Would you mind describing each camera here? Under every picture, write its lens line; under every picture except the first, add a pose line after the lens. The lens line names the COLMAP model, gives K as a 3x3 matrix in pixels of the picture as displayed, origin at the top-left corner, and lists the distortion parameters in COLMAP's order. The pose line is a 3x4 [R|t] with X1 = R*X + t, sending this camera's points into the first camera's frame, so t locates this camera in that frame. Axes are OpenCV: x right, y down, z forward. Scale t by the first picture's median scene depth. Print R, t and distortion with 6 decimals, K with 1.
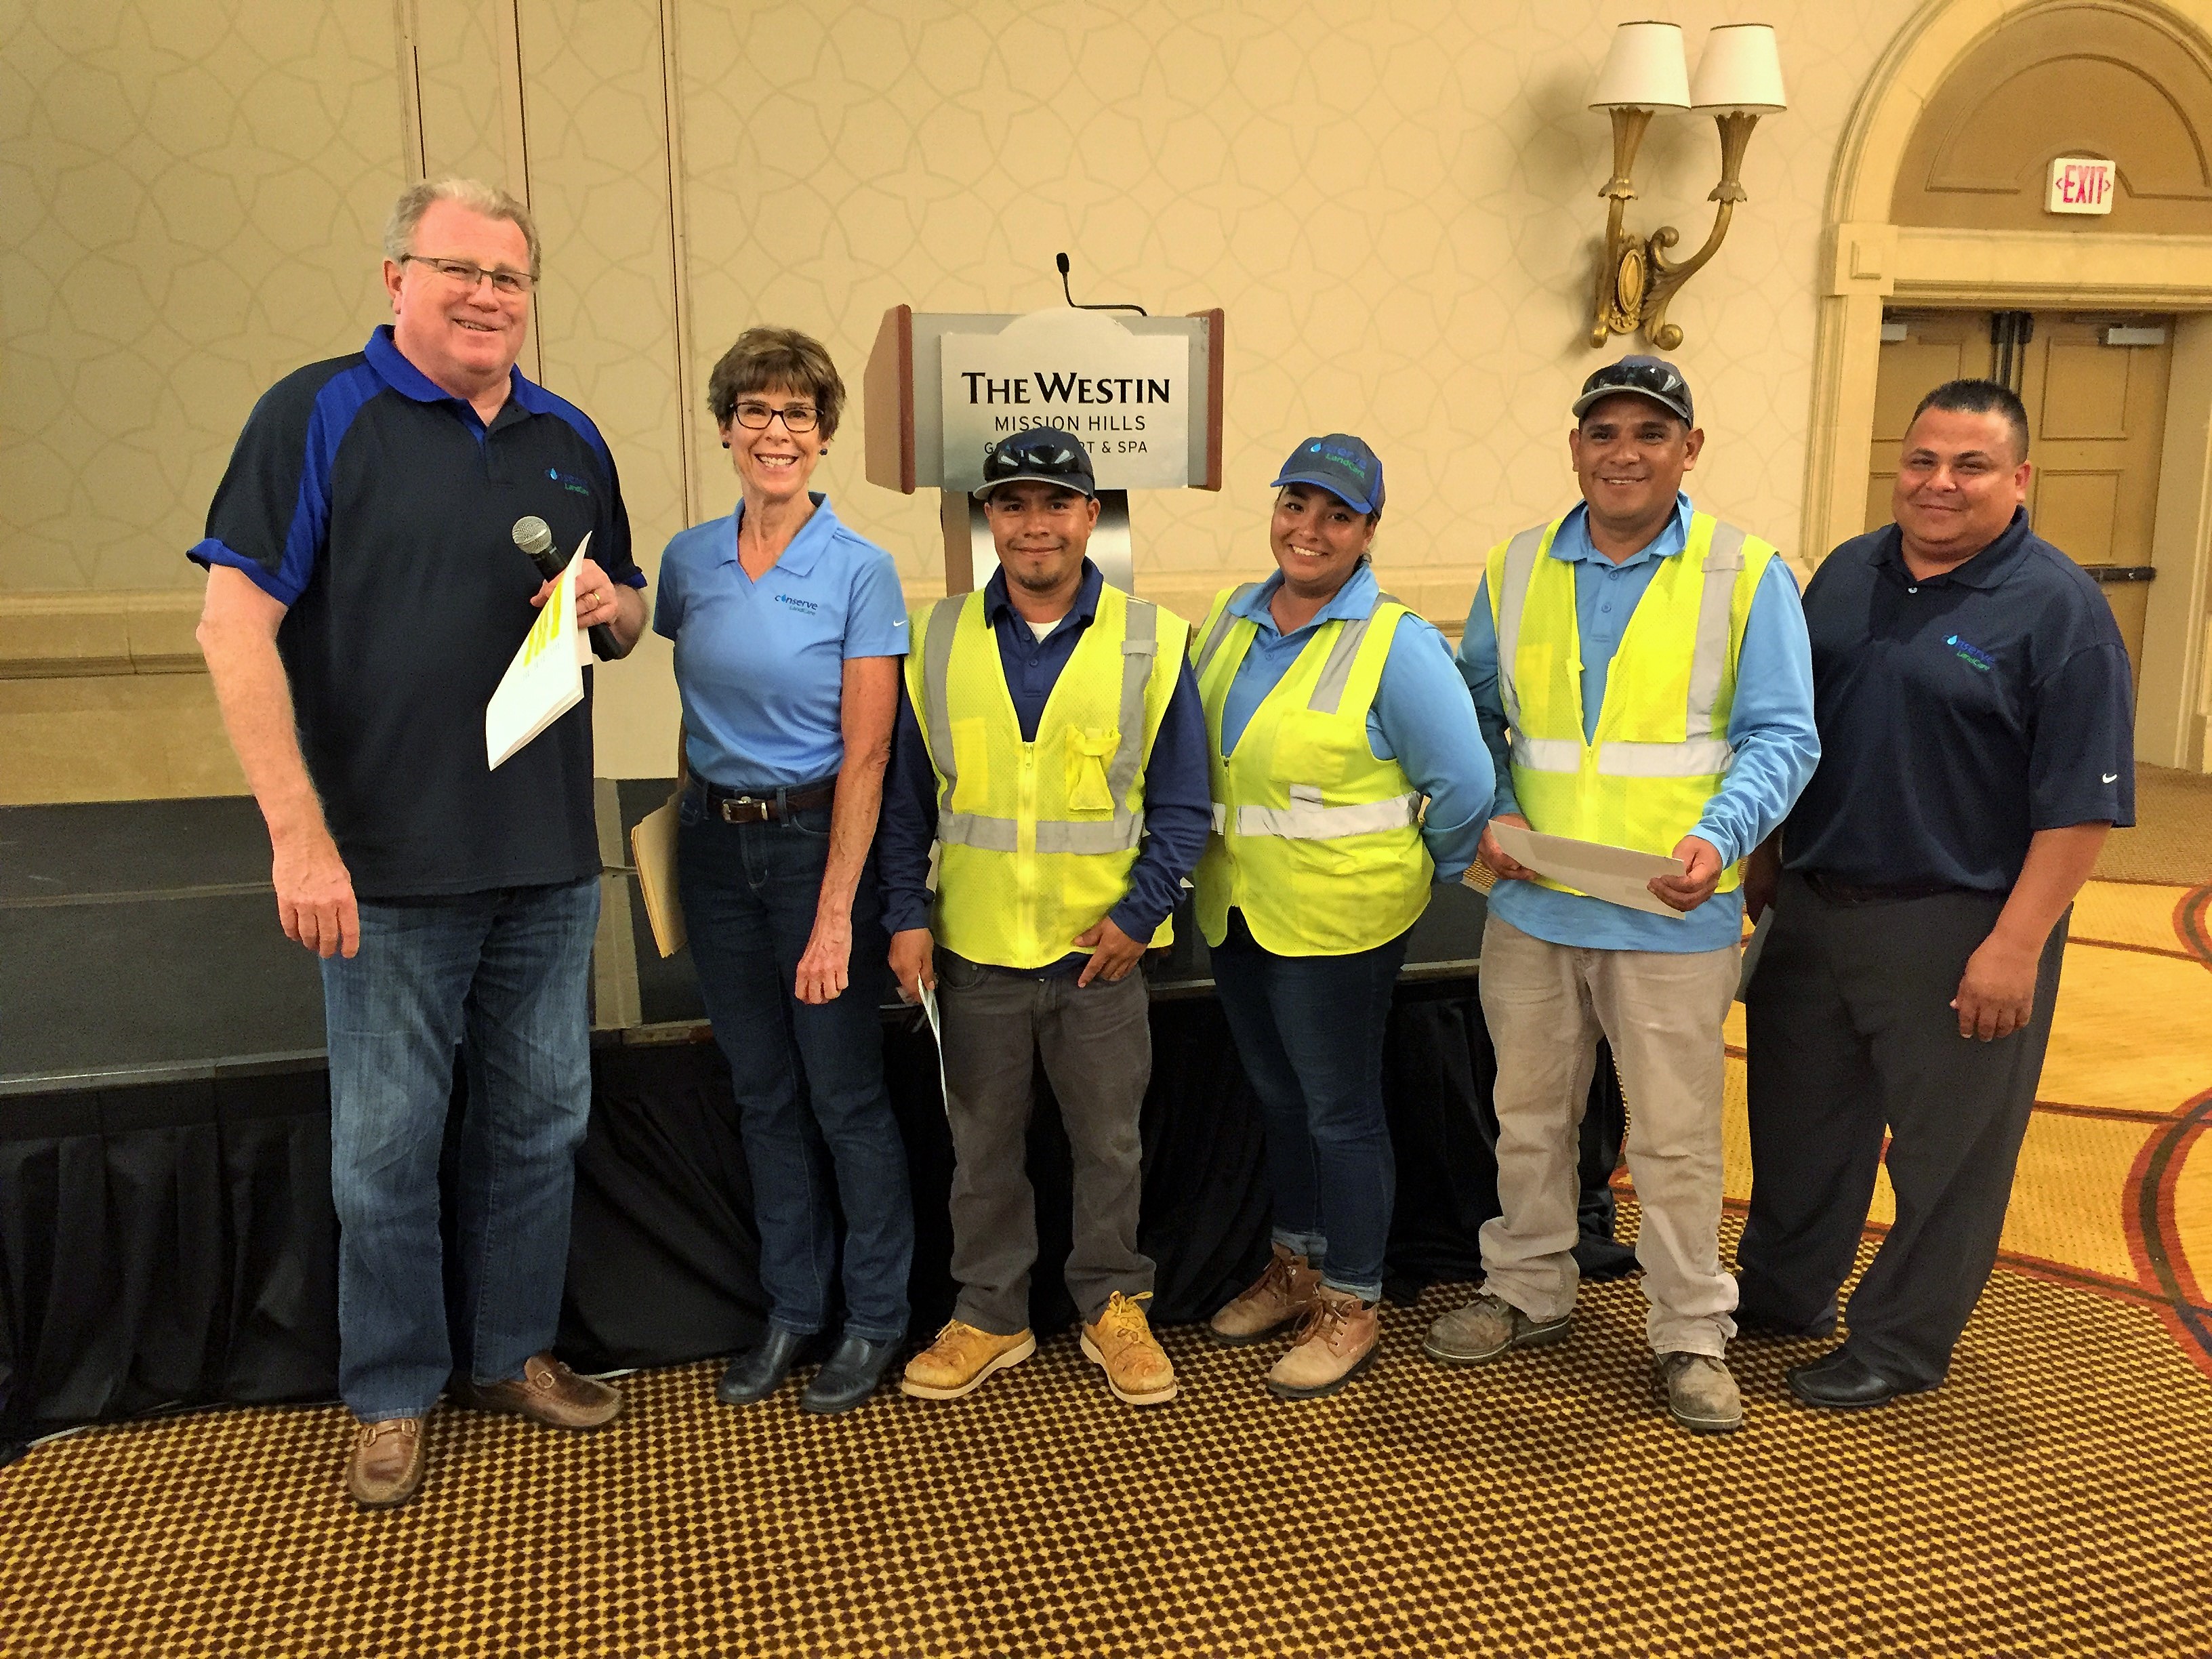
lens RADIAL K [[1901.0, 0, 1107.9], [0, 1901.0, 812.4], [0, 0, 1]] dist [0.087476, -0.116990]
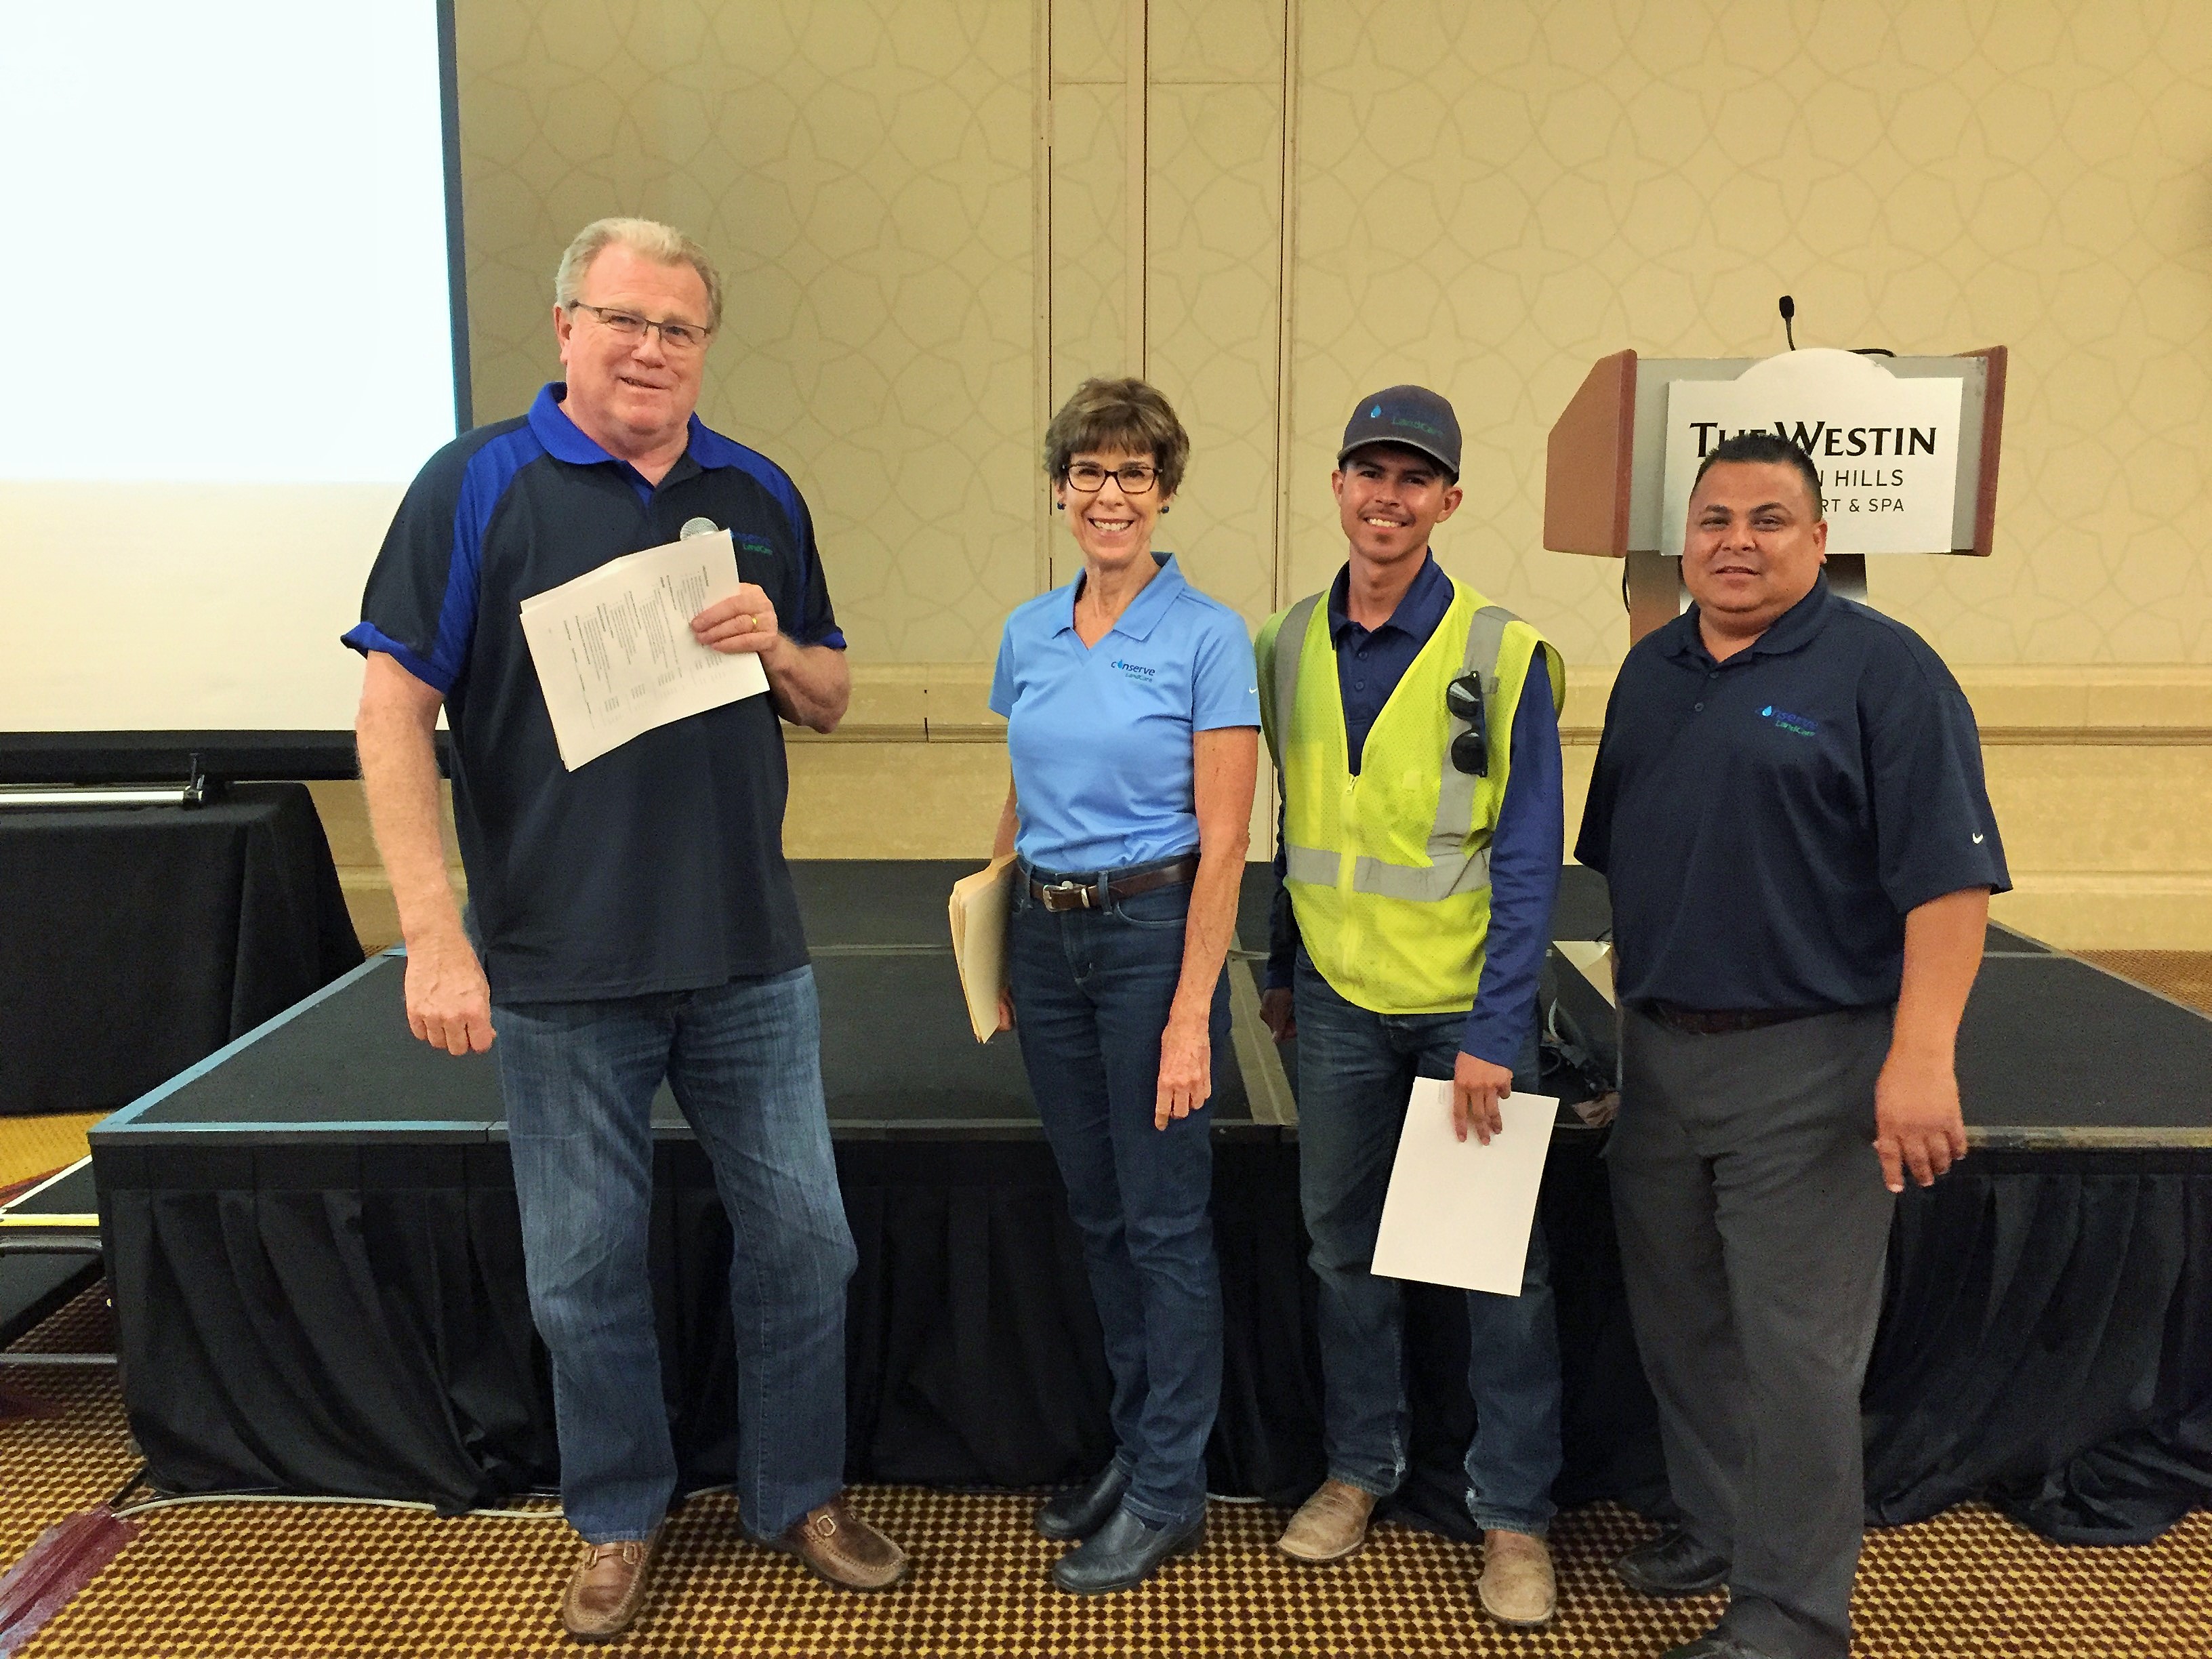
lens RADIAL K [[1901.0, 0, 1114.0], [0, 1901.0, 808.9], [0, 0, 1]] dist [0.087476, -0.116990]
pose [[0.966328, 0.040714, -0.254070, -0.112227], [-0.053971, 0.997509, -0.045426, 0.006674], [0.251588, 0.057609, 0.966118, 0.078666]]
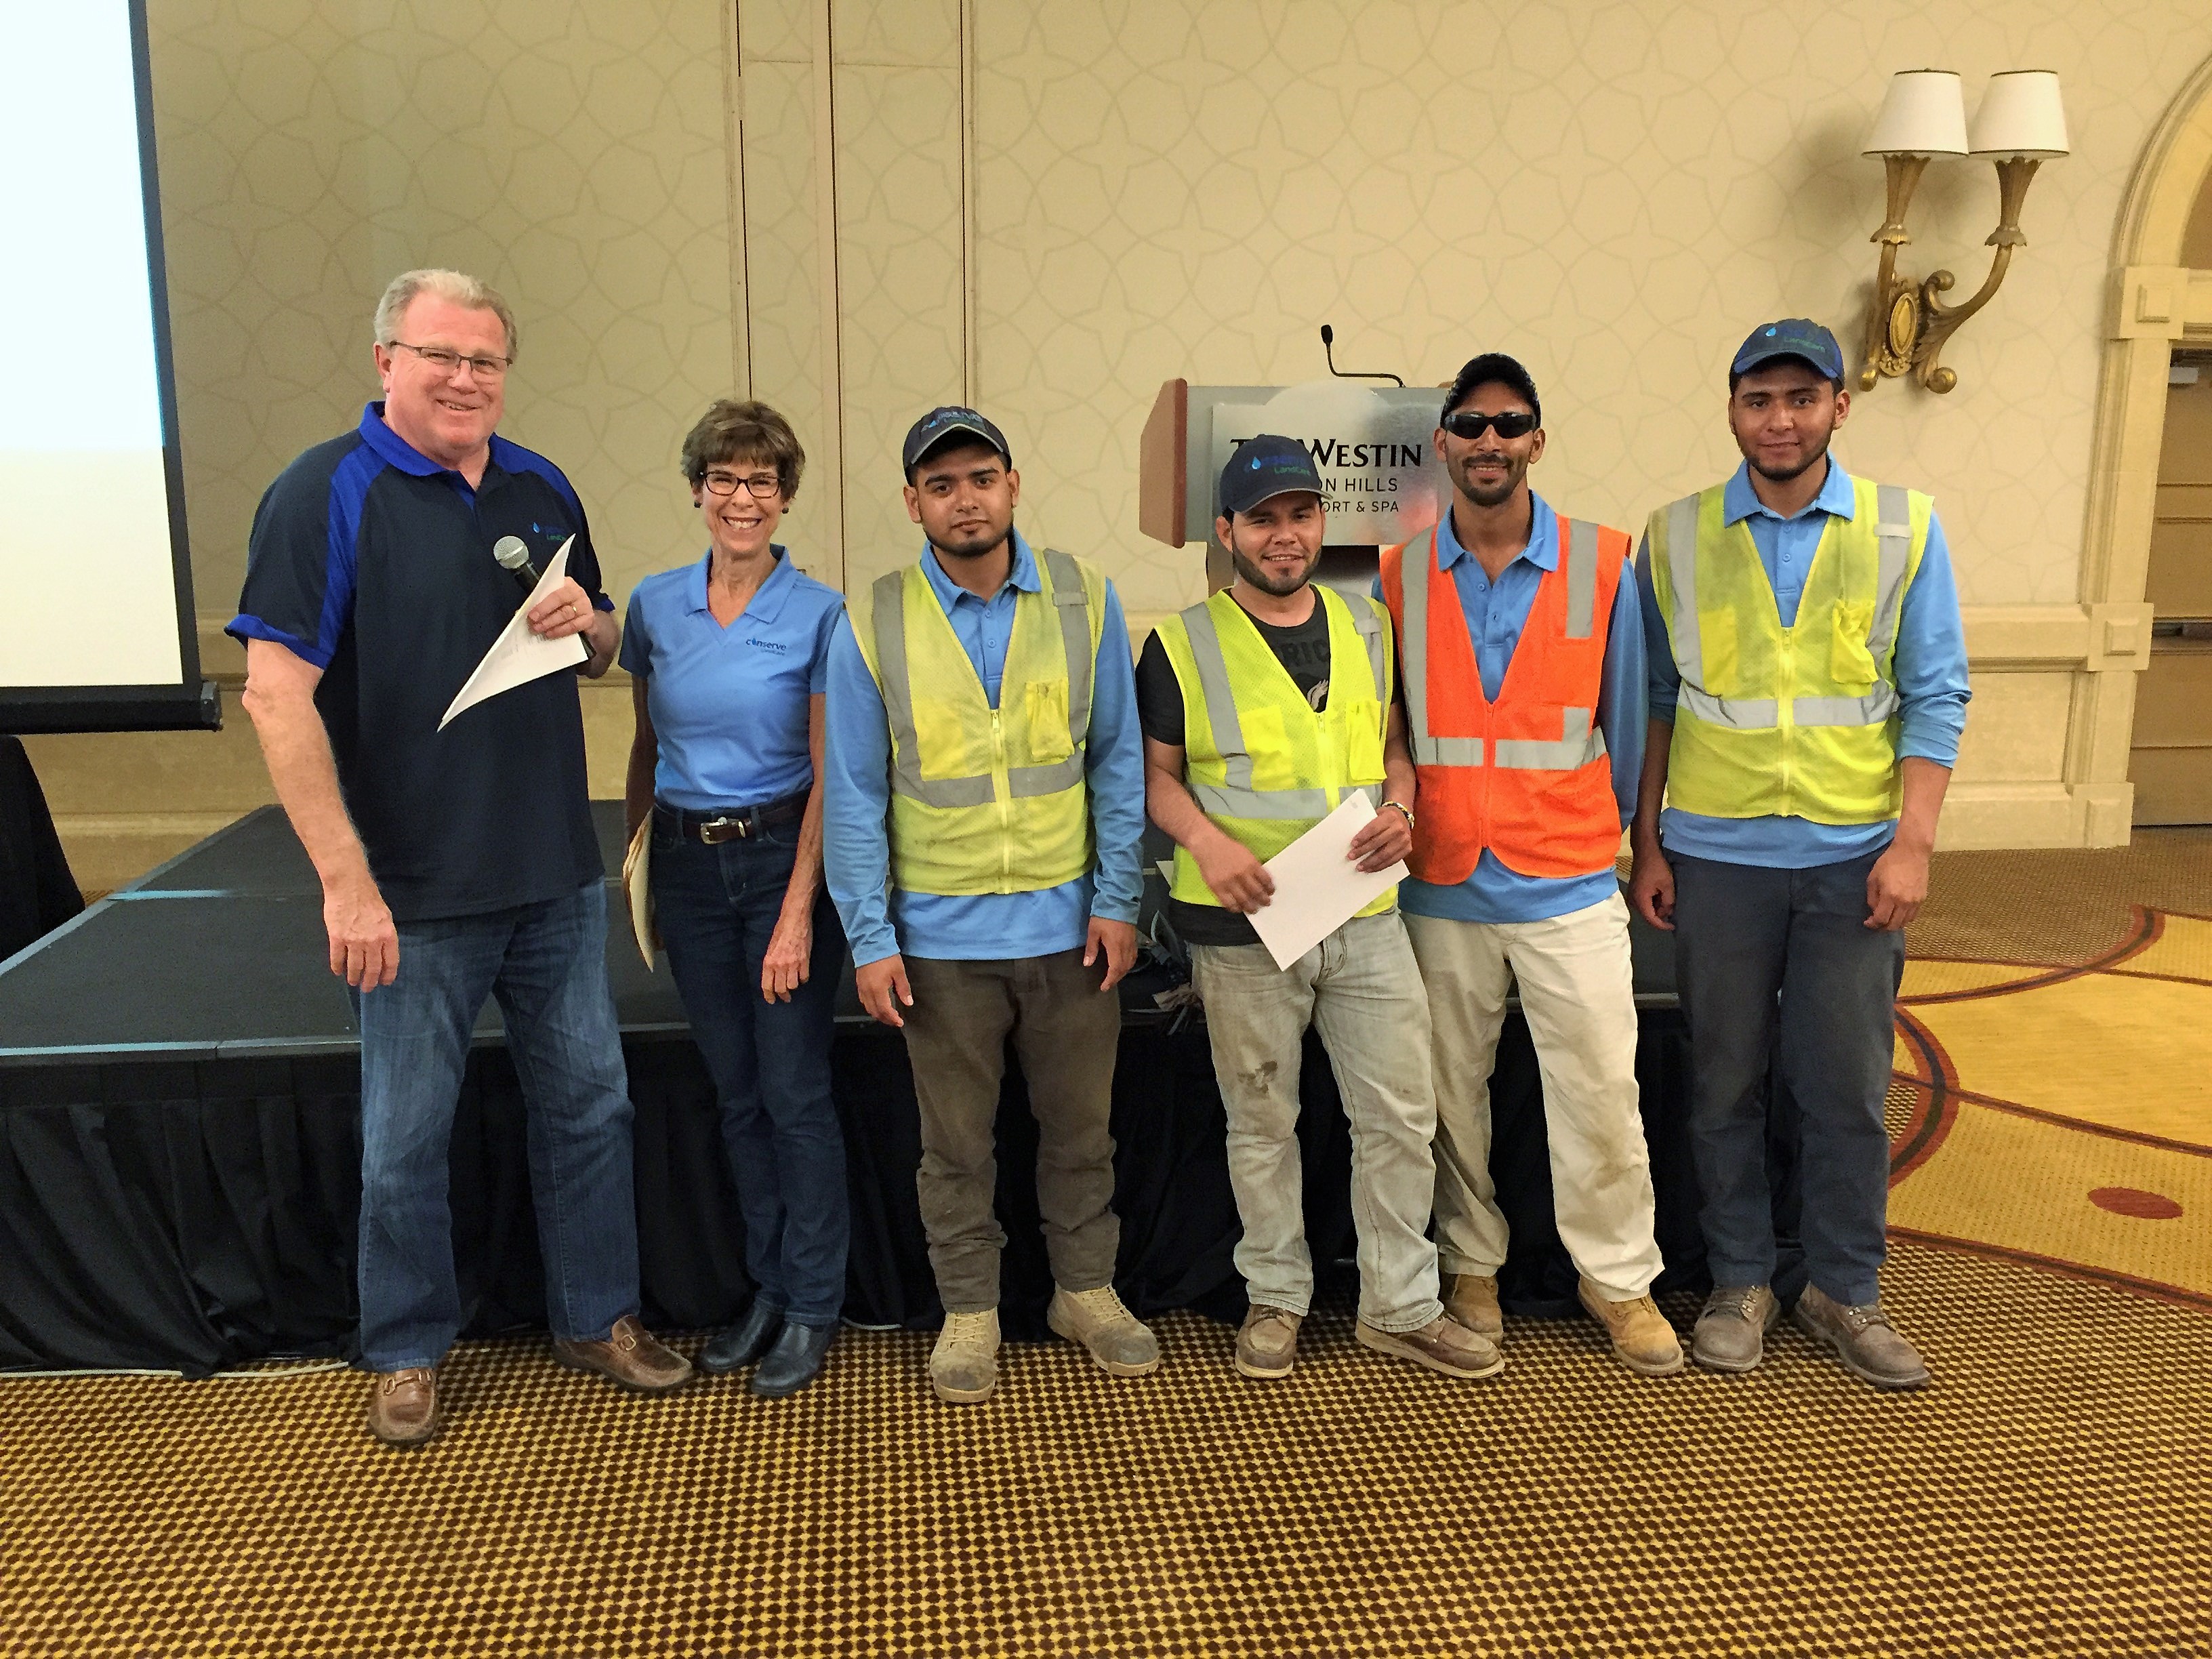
lens RADIAL K [[1901.0, 0, 1107.5], [0, 1901.0, 810.7], [0, 0, 1]] dist [0.087476, -0.116990]
pose [[0.990949, 0.030624, -0.130701, 0.003819], [-0.032208, 0.999431, -0.010025, -0.002484], [0.130319, 0.014144, 0.991371, -0.110742]]
